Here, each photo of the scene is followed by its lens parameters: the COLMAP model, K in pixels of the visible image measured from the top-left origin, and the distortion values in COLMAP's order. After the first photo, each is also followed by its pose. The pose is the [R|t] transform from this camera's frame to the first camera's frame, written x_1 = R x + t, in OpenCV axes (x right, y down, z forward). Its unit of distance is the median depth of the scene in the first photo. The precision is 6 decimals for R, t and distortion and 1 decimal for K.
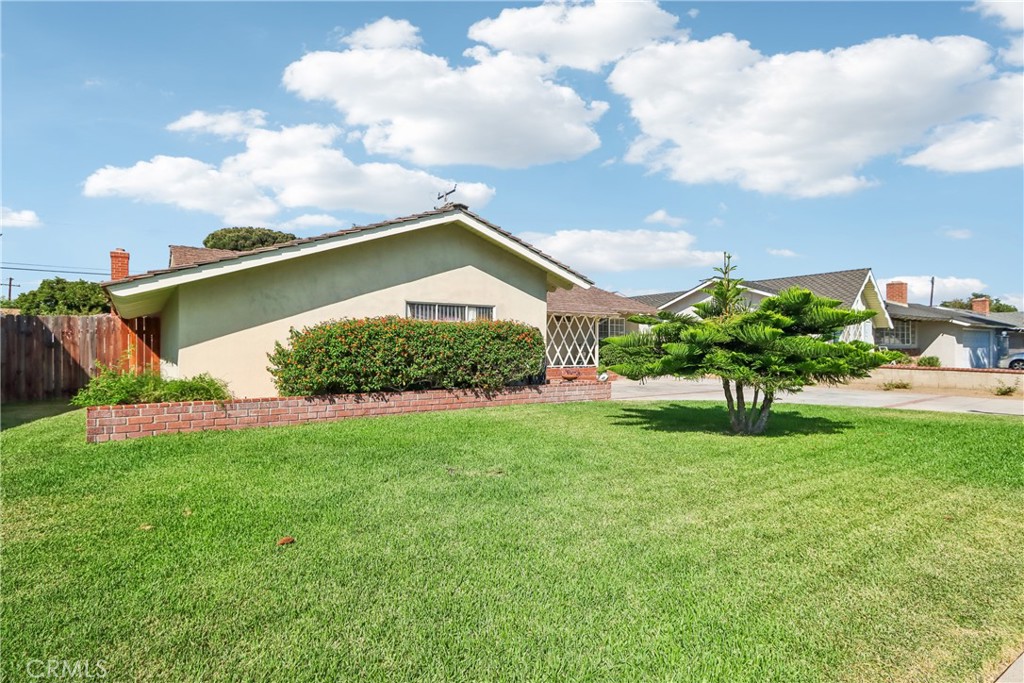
lens RADIAL K [[541.5, 0, 509.2], [0, 541.5, 351.8], [0, 0, 1]] dist [-0.002755, -0.000743]
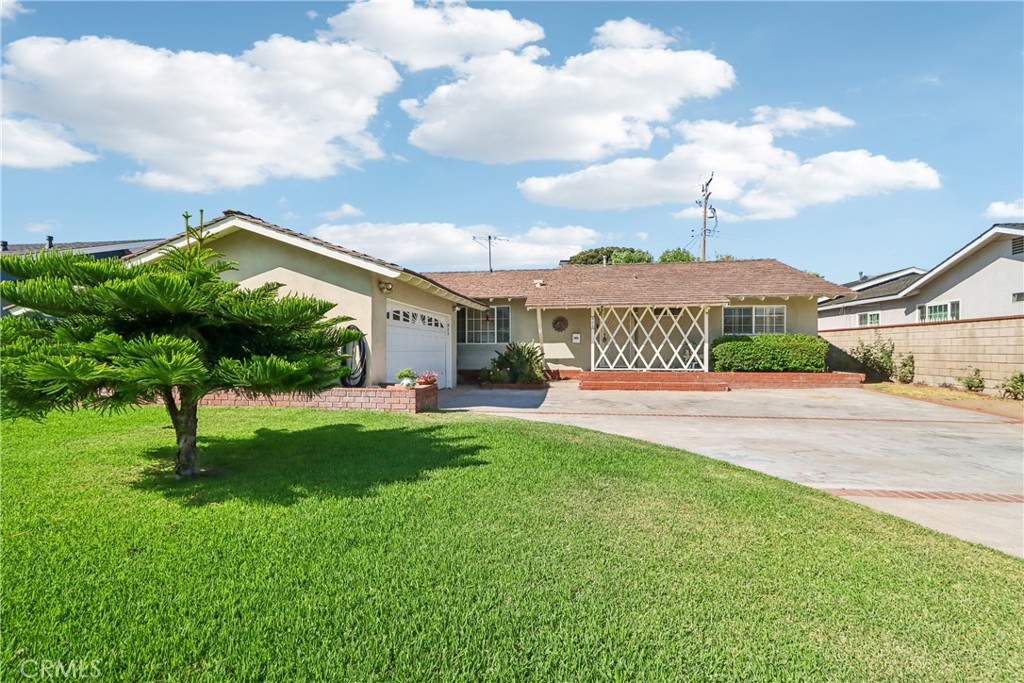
lens RADIAL K [[468.7, 0, 508.1], [0, 468.7, 348.0], [0, 0, 1]] dist [-0.001047, 0.004708]
pose [[0.720610, 0.006771, -0.693307, 0.441457], [-0.007881, 0.999968, 0.001574, -0.005652], [0.693295, 0.004329, 0.720641, 0.340636]]
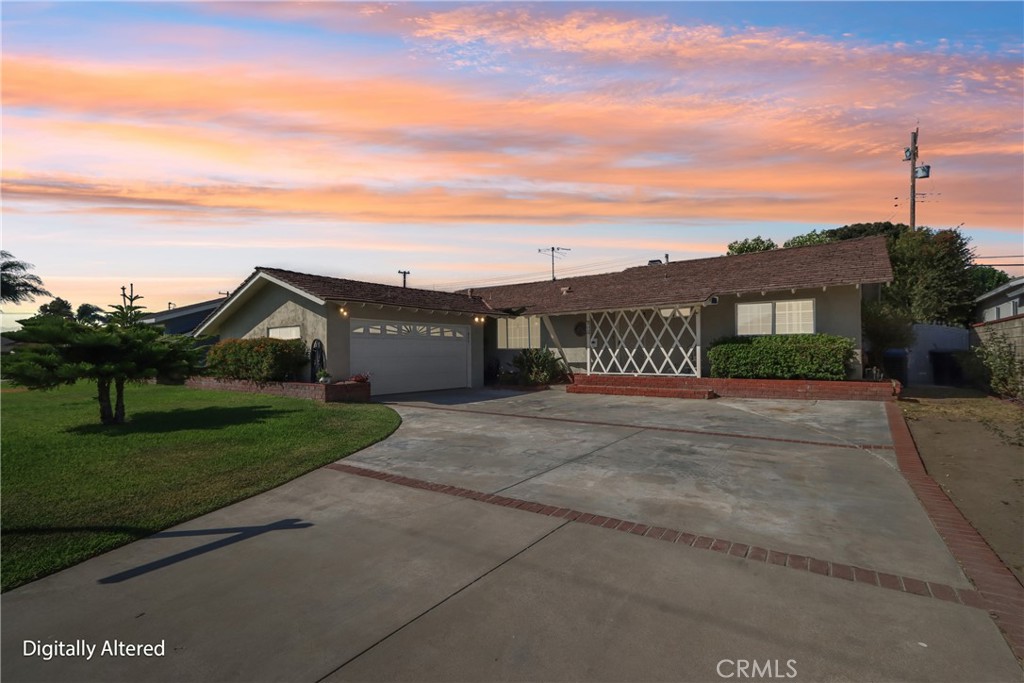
lens RADIAL K [[468.7, 0, 508.1], [0, 468.7, 348.0], [0, 0, 1]] dist [-0.001047, 0.004708]
pose [[0.300720, -0.006324, -0.953691, 0.697975], [0.004222, 0.999977, -0.005300, -0.009449], [0.953703, -0.002433, 0.300740, 0.611415]]
